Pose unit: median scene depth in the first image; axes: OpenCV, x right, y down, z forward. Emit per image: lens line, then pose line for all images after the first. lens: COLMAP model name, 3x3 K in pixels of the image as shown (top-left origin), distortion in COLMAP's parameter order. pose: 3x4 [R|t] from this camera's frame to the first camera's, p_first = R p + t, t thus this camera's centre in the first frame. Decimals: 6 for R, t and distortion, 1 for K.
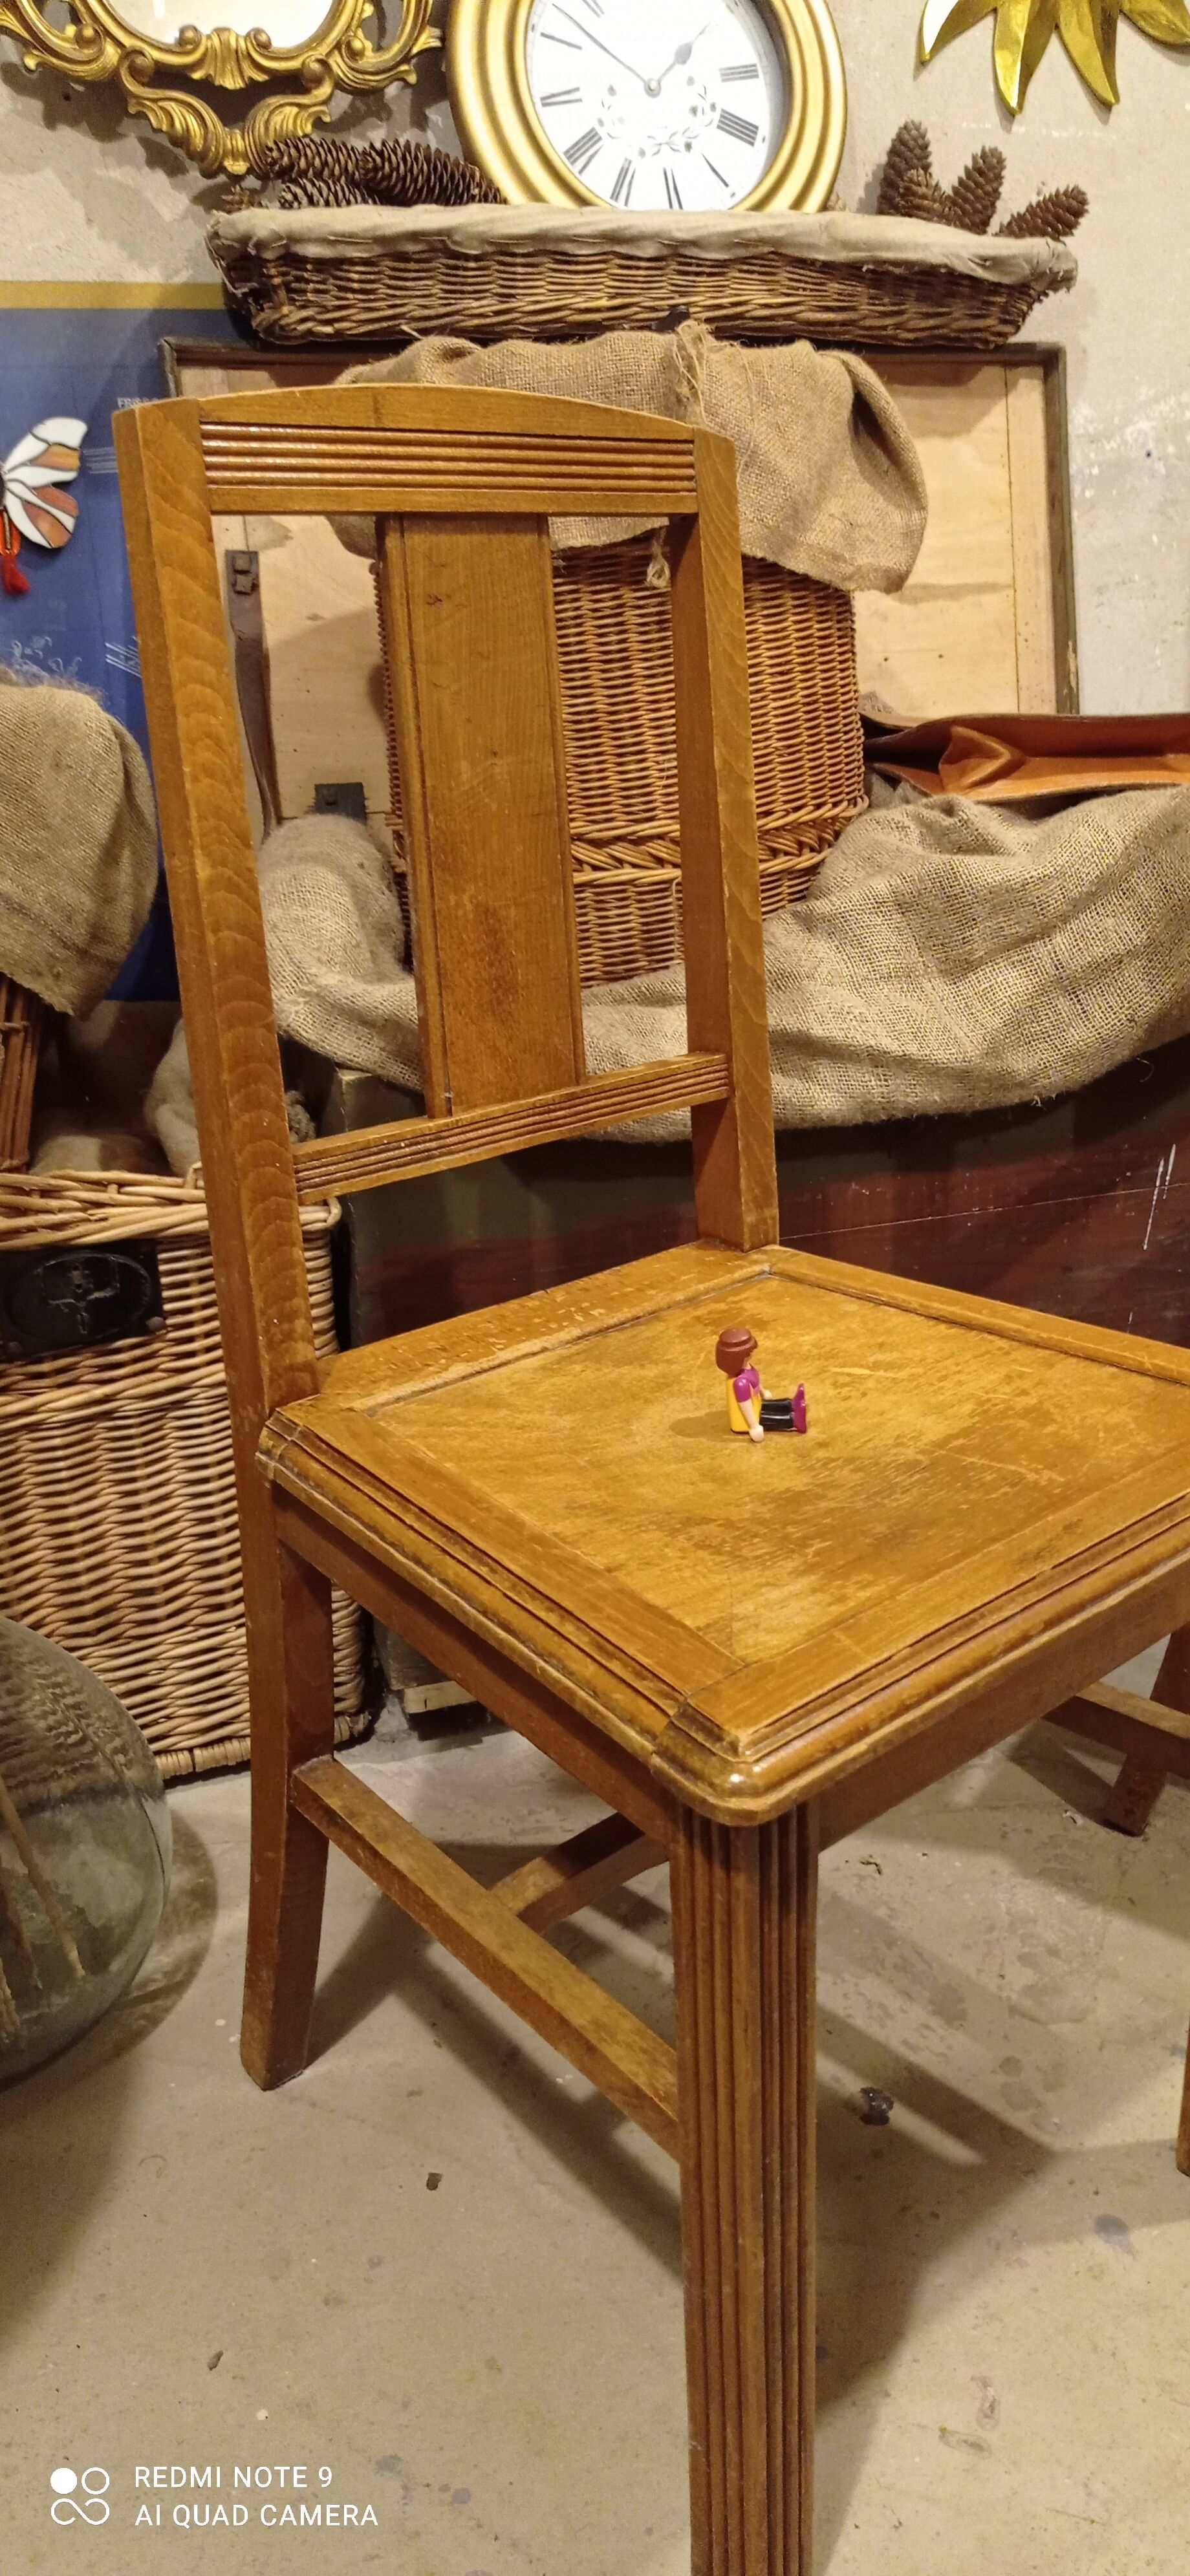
lens RADIAL K [[1948.5, 0, 595.0], [0, 1948.5, 1288.0], [0, 0, 1]] dist [0.010583, -0.010794]
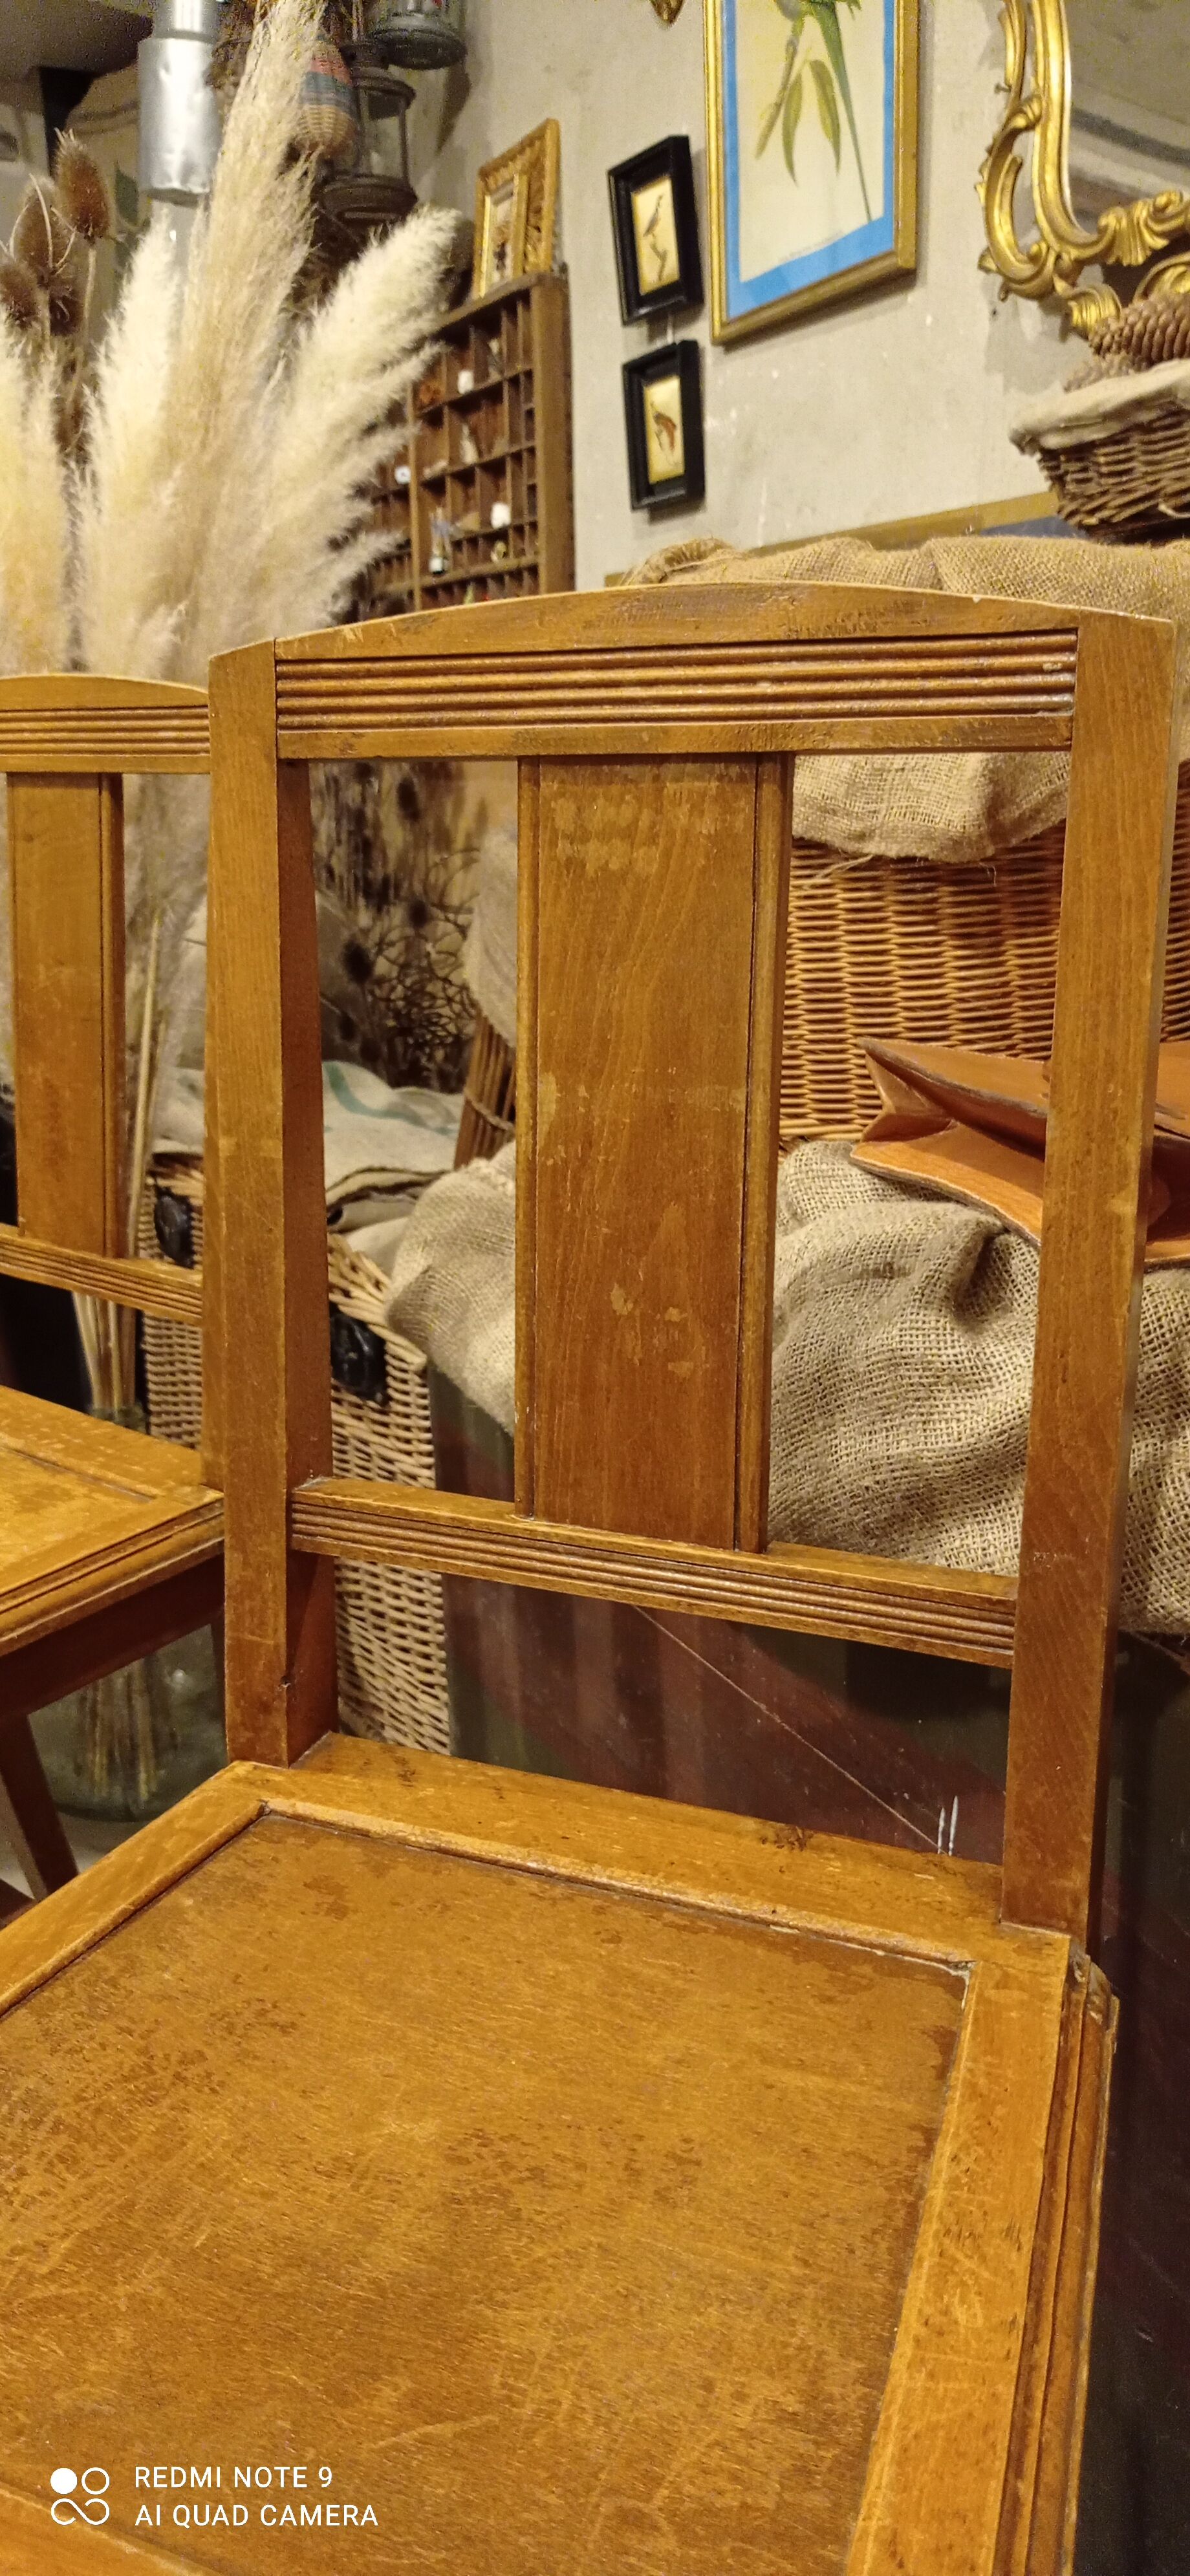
lens RADIAL K [[1948.5, 0, 595.0], [0, 1948.5, 1288.0], [0, 0, 1]] dist [0.010583, -0.010794]
pose [[0.152449, 0.287439, -0.945589, 1.179537], [-0.332286, 0.915981, 0.224868, -0.463093], [0.930777, 0.279925, 0.235152, 1.060110]]
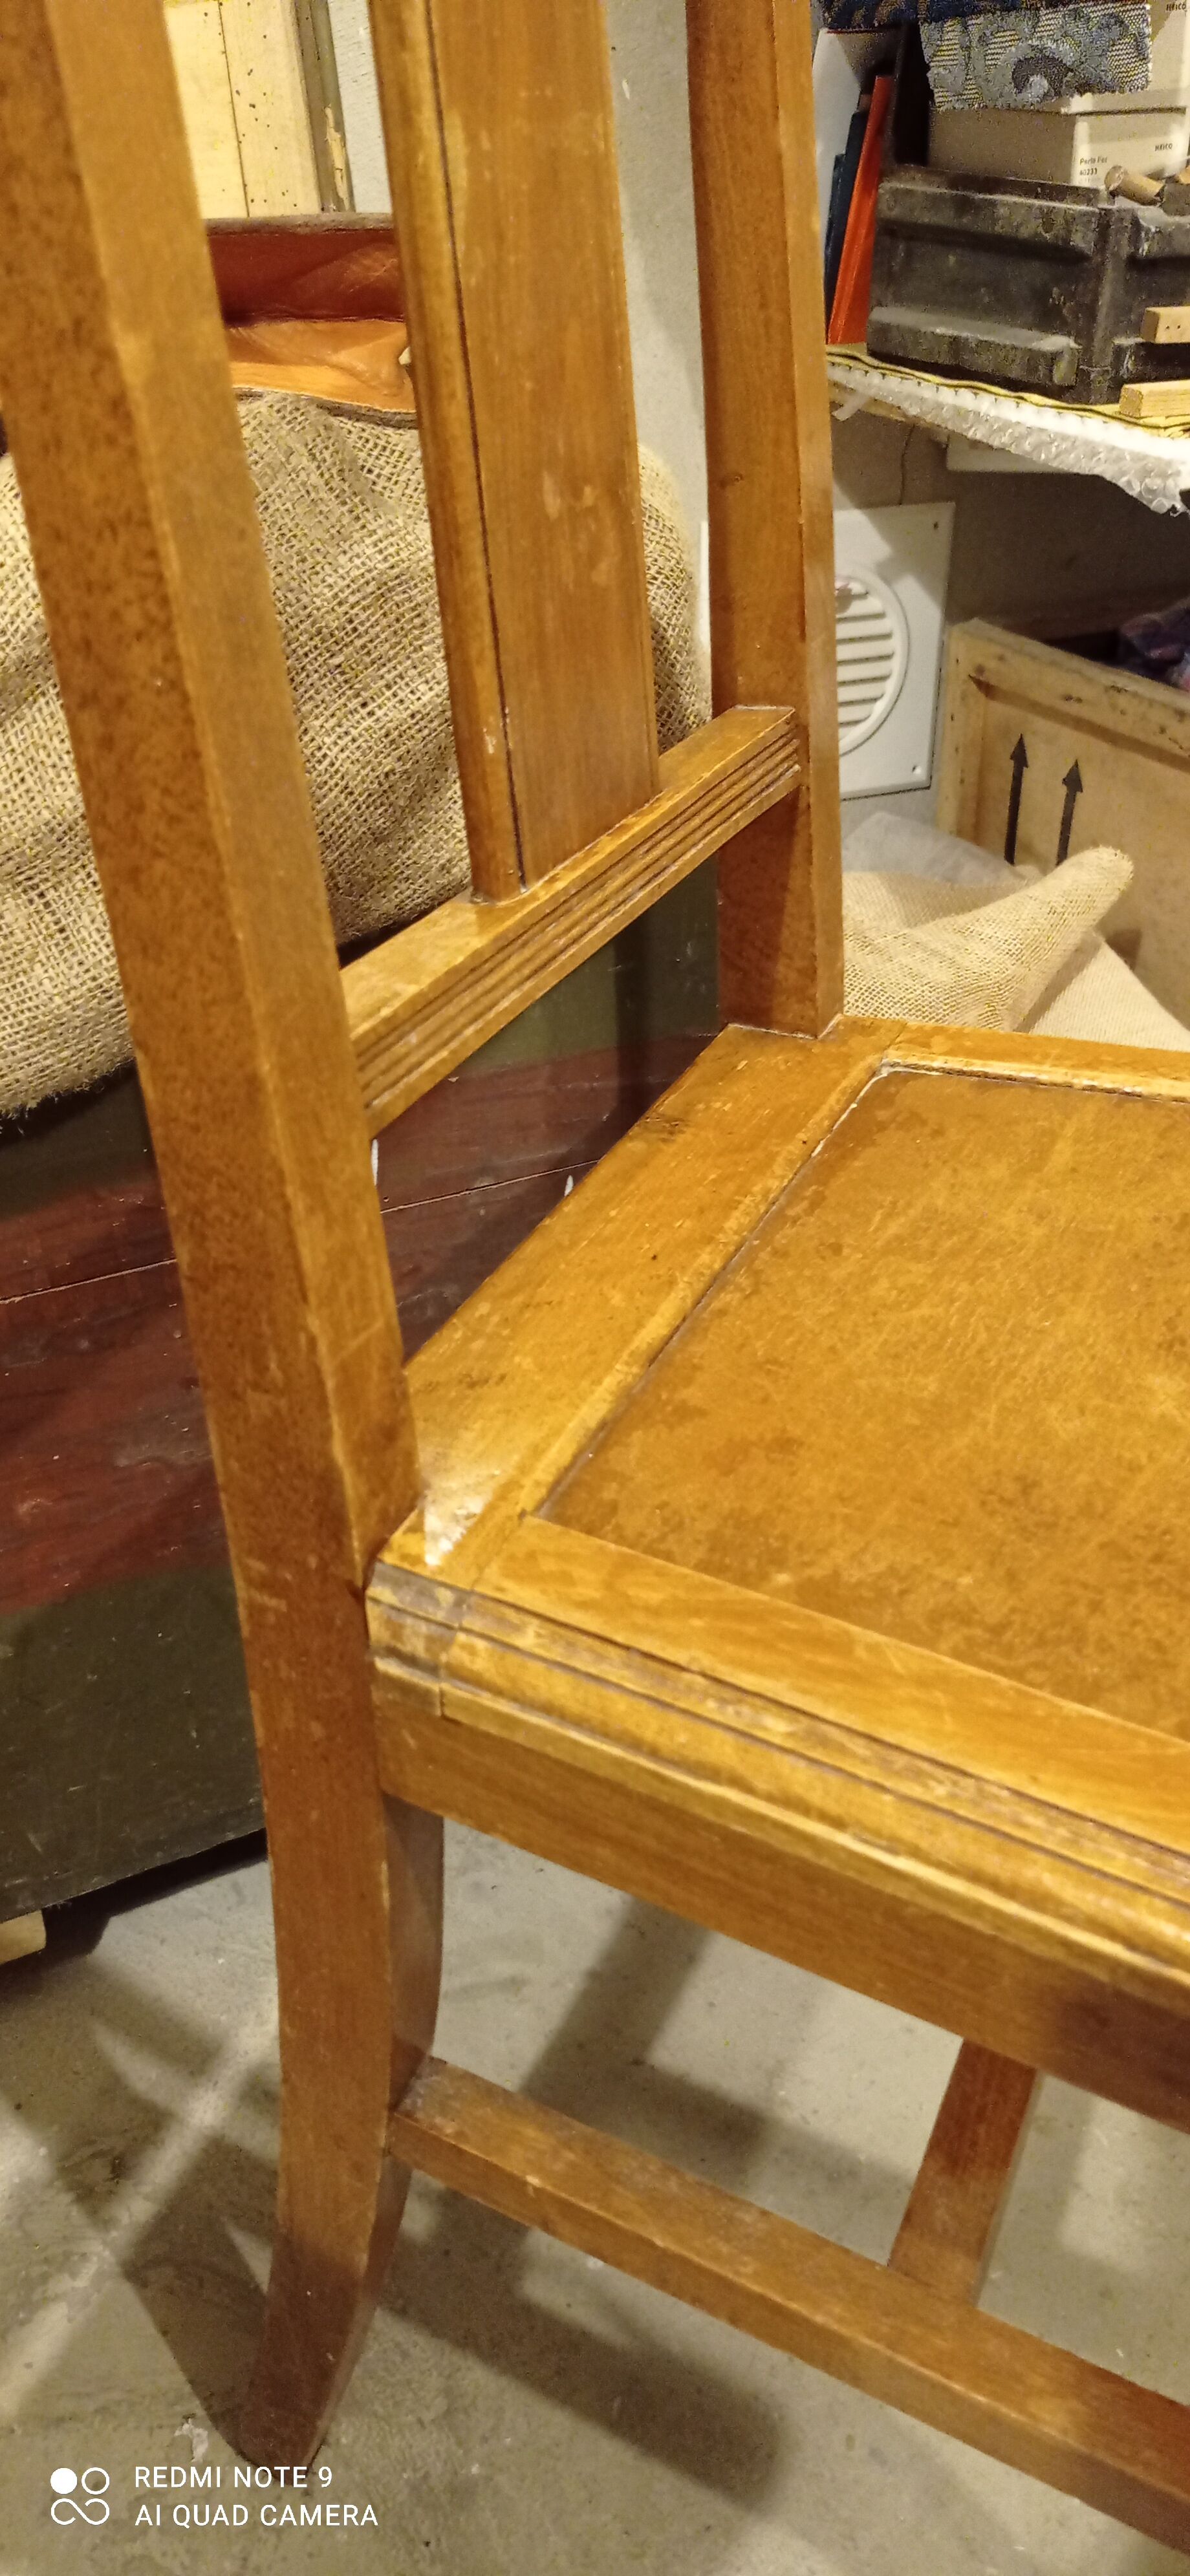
lens RADIAL K [[1932.1, 0, 595.0], [0, 1932.1, 1288.0], [0, 0, 1]] dist [0.061491, -0.072921]
pose [[0.992222, -0.061624, 0.108157, 0.445368], [0.040234, 0.980993, 0.189826, -0.195453], [-0.117799, -0.183997, 0.975842, 0.725665]]
